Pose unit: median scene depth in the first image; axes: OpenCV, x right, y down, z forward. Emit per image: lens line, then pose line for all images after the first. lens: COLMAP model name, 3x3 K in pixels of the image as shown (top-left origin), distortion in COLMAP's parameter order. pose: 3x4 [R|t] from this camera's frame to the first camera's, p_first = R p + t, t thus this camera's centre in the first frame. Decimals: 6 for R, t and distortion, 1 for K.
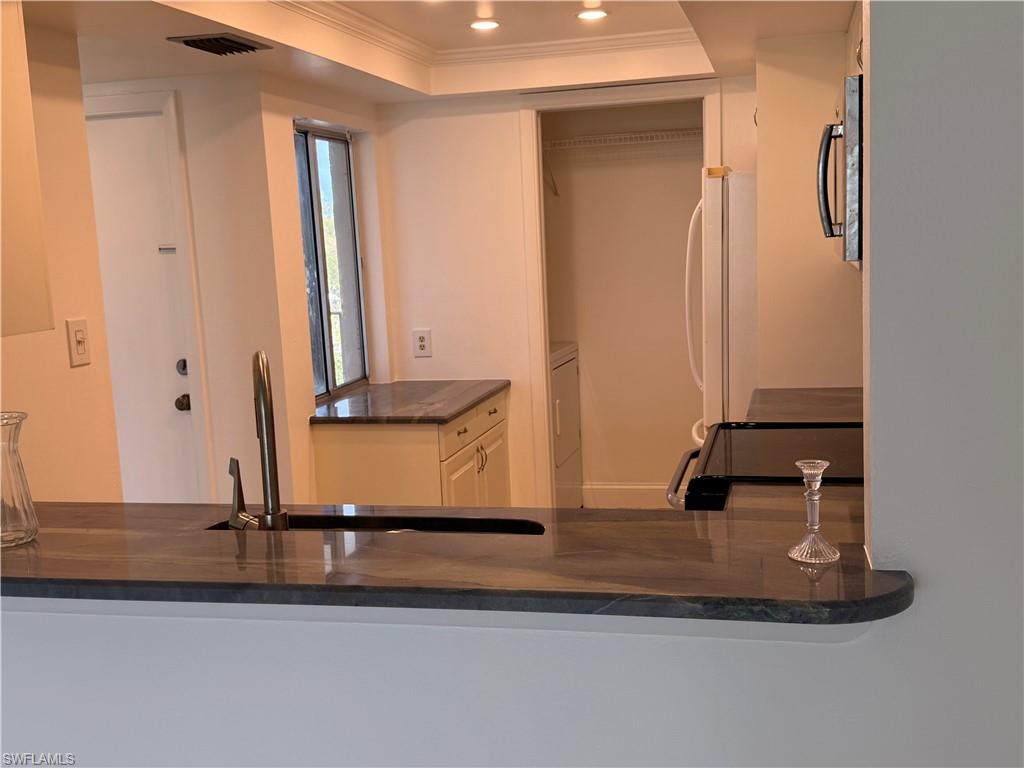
lens RADIAL K [[1120.7, 0, 512.0], [0, 1120.7, 384.0], [0, 0, 1]] dist [-0.002114, -0.003283]
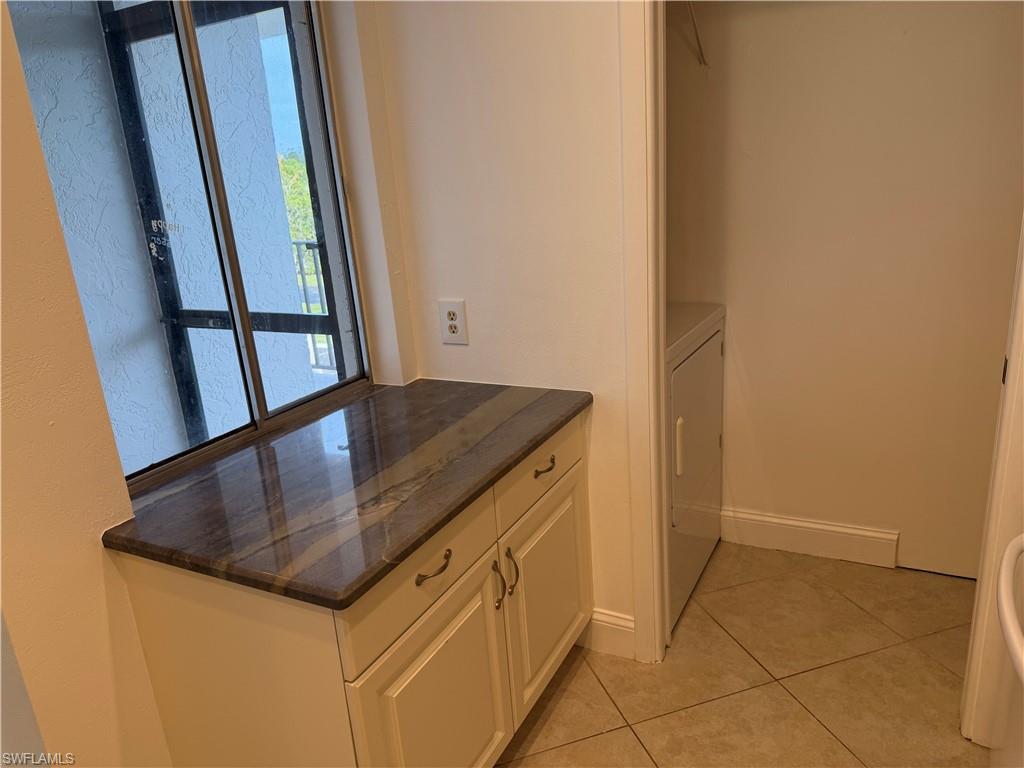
lens RADIAL K [[716.3, 0, 512.0], [0, 716.3, 384.0], [0, 0, 1]] dist [0.038839, -0.001331]
pose [[0.970179, 0.045916, -0.238003, 0.044990], [-0.005031, 0.985497, 0.169616, -0.069598], [0.242339, -0.163360, 0.956339, 0.630692]]
